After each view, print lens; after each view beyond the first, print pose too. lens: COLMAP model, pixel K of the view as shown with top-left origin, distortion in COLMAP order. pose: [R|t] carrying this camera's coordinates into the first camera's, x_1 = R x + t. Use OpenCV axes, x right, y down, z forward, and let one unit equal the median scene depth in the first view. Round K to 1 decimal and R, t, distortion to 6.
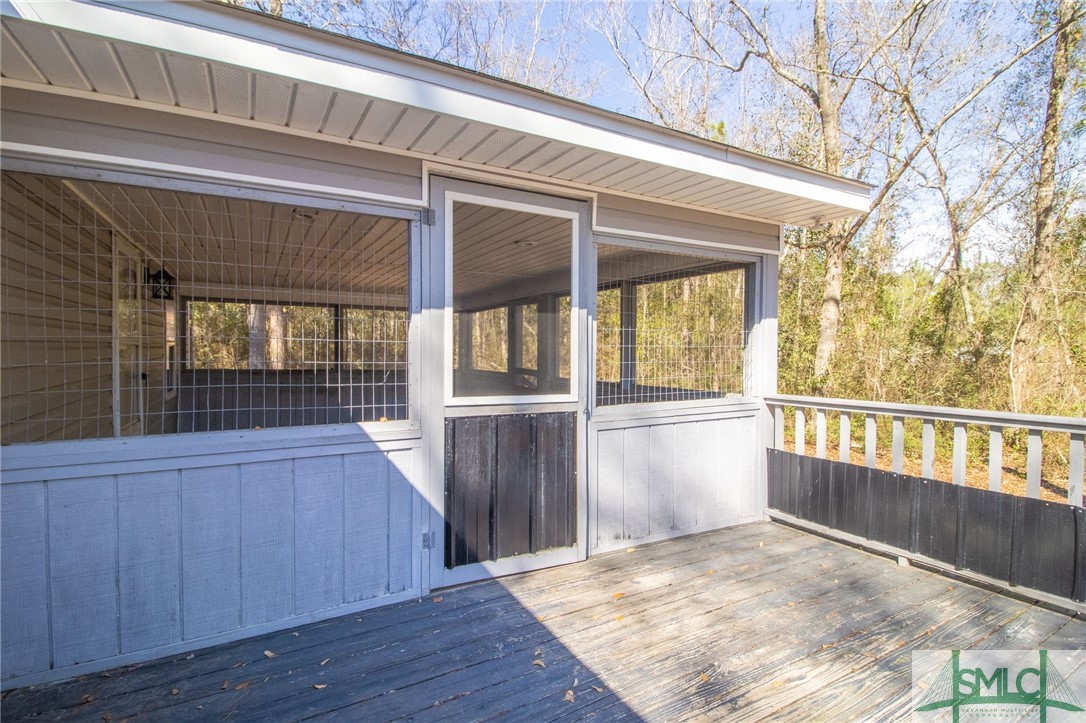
lens RADIAL K [[515.7, 0, 543.0], [0, 515.7, 361.5], [0, 0, 1]] dist [0.003923, -0.016750]
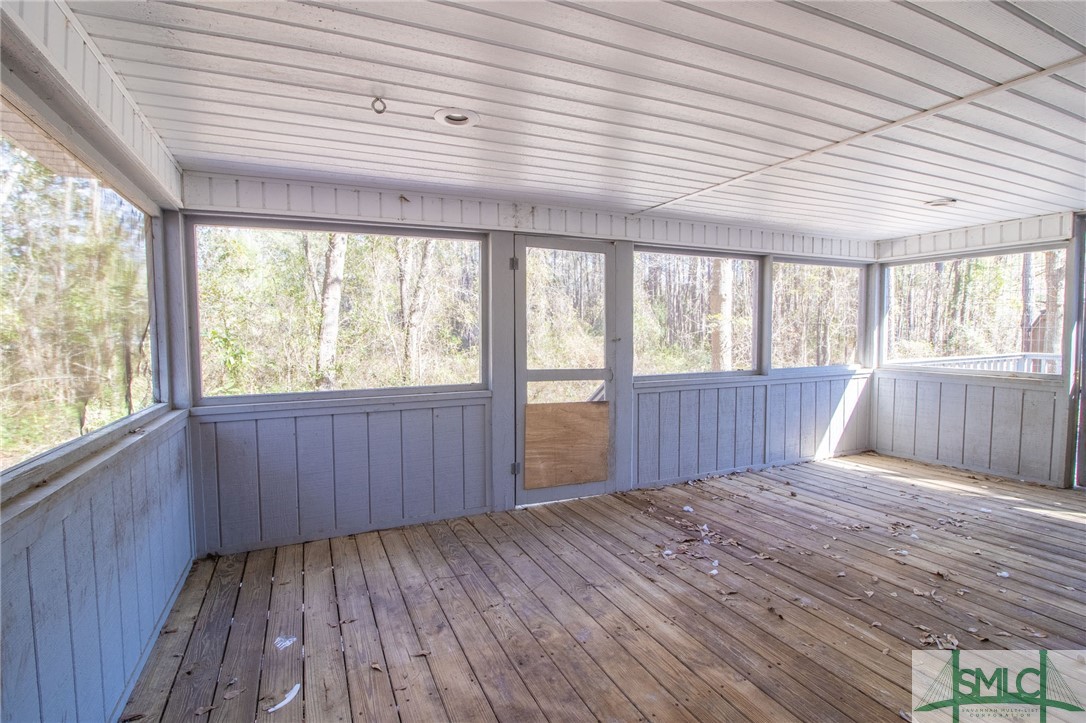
lens RADIAL K [[515.7, 0, 543.0], [0, 515.7, 361.5], [0, 0, 1]] dist [0.003923, -0.016750]
pose [[0.070750, -0.062892, 0.995509, -0.342332], [0.029974, 0.997694, 0.060900, -0.017024], [-0.997044, 0.025531, 0.072472, 0.588439]]
